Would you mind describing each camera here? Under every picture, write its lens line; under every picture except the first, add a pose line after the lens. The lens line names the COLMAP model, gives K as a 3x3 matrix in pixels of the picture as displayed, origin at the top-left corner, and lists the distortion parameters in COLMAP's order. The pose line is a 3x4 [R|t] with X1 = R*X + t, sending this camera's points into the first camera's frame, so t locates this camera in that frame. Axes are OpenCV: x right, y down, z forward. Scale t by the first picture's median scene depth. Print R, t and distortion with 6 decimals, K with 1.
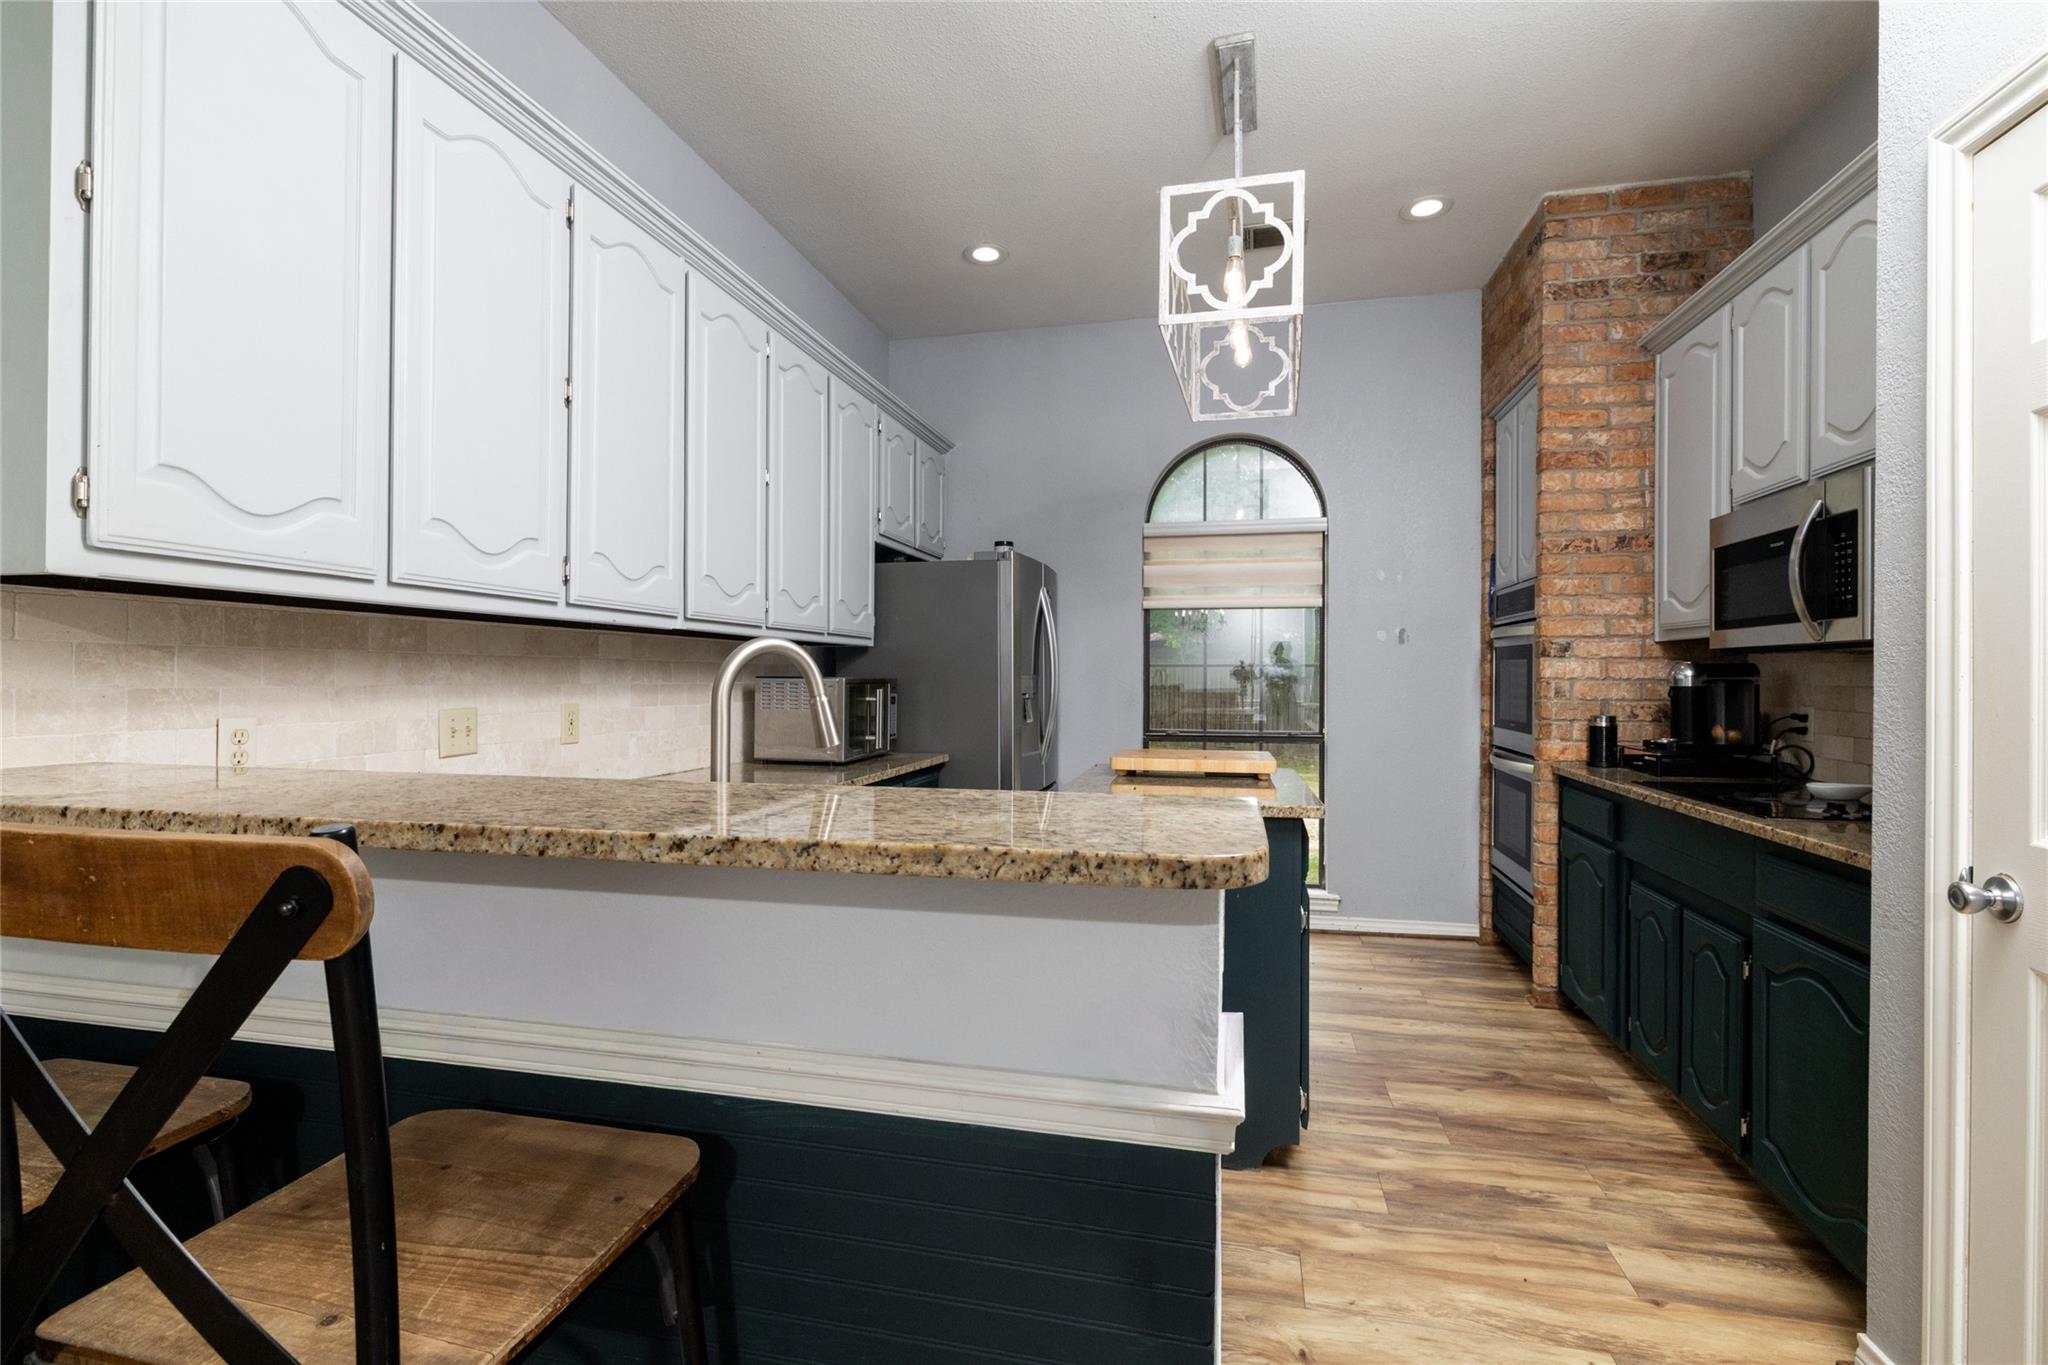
lens RADIAL K [[938.4, 0, 1019.8], [0, 938.4, 680.2], [0, 0, 1]] dist [0.004259, -0.000886]
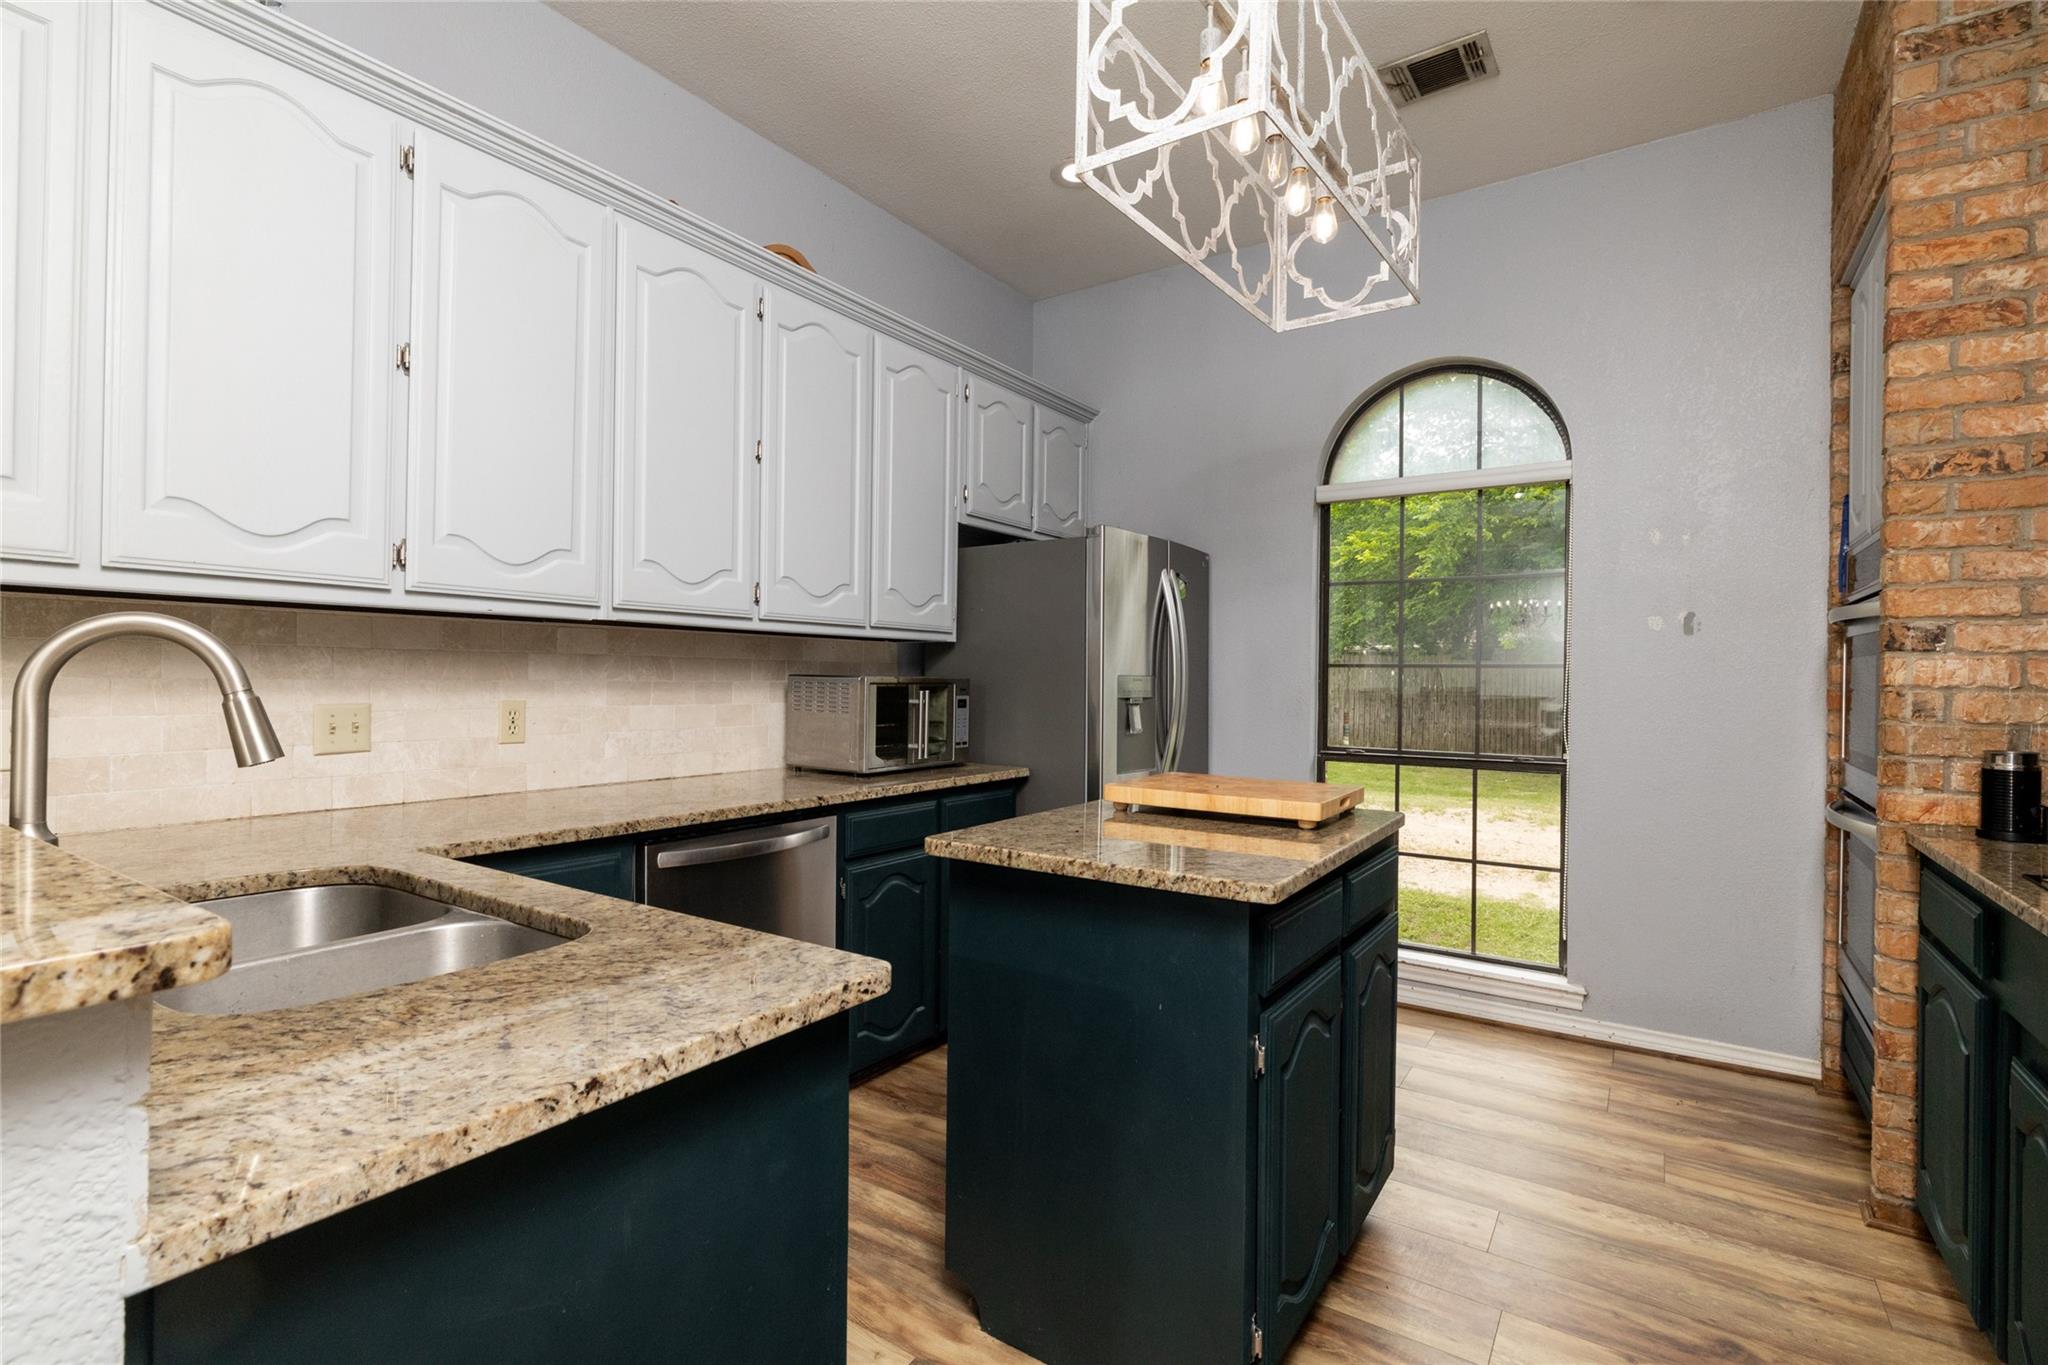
lens RADIAL K [[938.4, 0, 1023.4], [0, 938.4, 679.3], [0, 0, 1]] dist [0.004259, -0.000886]
pose [[0.932921, 0.008530, -0.359980, 0.255224], [-0.009952, 0.999948, -0.002094, 0.000161], [0.359943, 0.005536, 0.932958, 0.231670]]
